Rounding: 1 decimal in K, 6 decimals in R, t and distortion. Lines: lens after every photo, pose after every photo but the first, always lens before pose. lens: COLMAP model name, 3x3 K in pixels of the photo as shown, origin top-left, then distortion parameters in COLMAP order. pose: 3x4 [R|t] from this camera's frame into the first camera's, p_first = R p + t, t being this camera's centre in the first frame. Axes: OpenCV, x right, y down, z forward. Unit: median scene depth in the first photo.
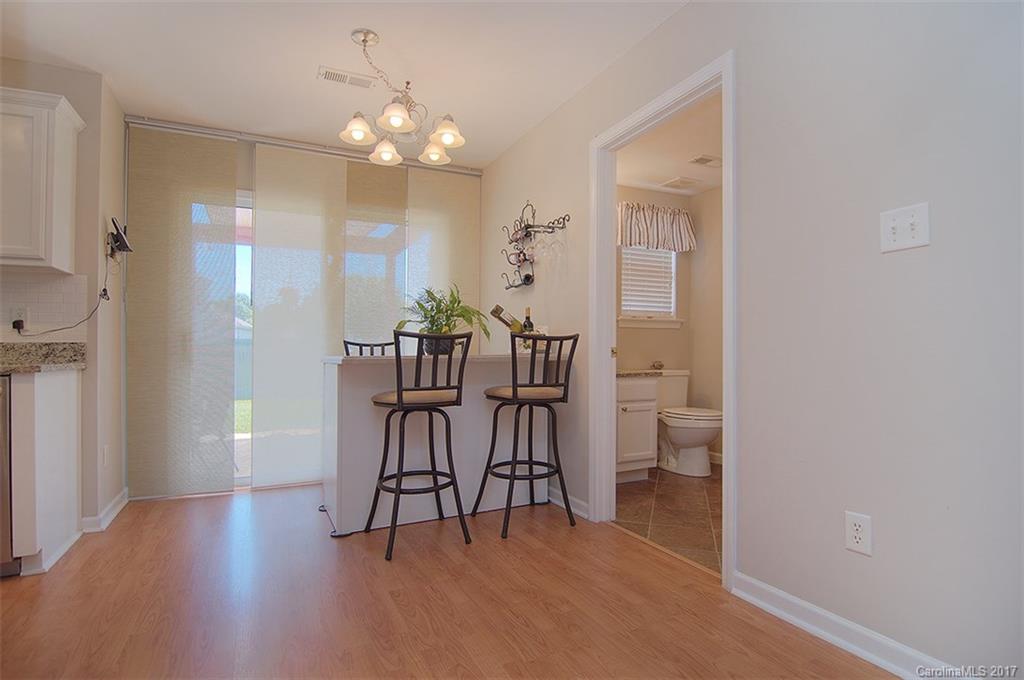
lens RADIAL K [[503.0, 0, 509.4], [0, 503.0, 345.2], [0, 0, 1]] dist [0.002806, -0.015156]
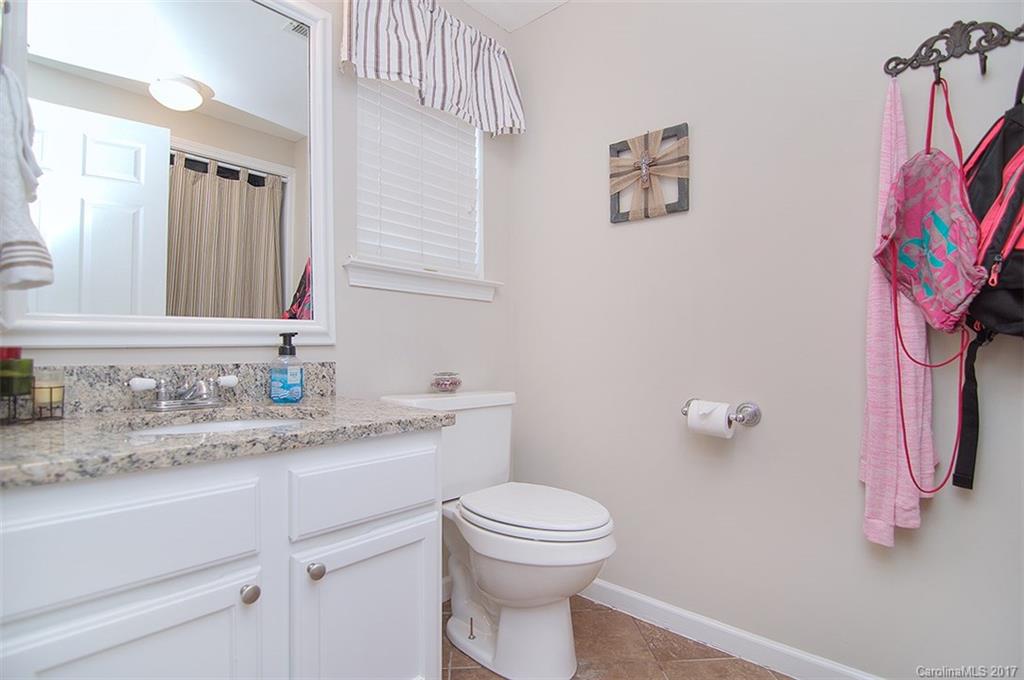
lens RADIAL K [[503.0, 0, 509.4], [0, 503.0, 345.2], [0, 0, 1]] dist [0.002806, -0.015156]
pose [[0.918969, -0.000843, 0.394329, 0.180372], [0.003033, 0.999983, -0.004933, 0.010944], [-0.394318, 0.005729, 0.918956, 0.598512]]
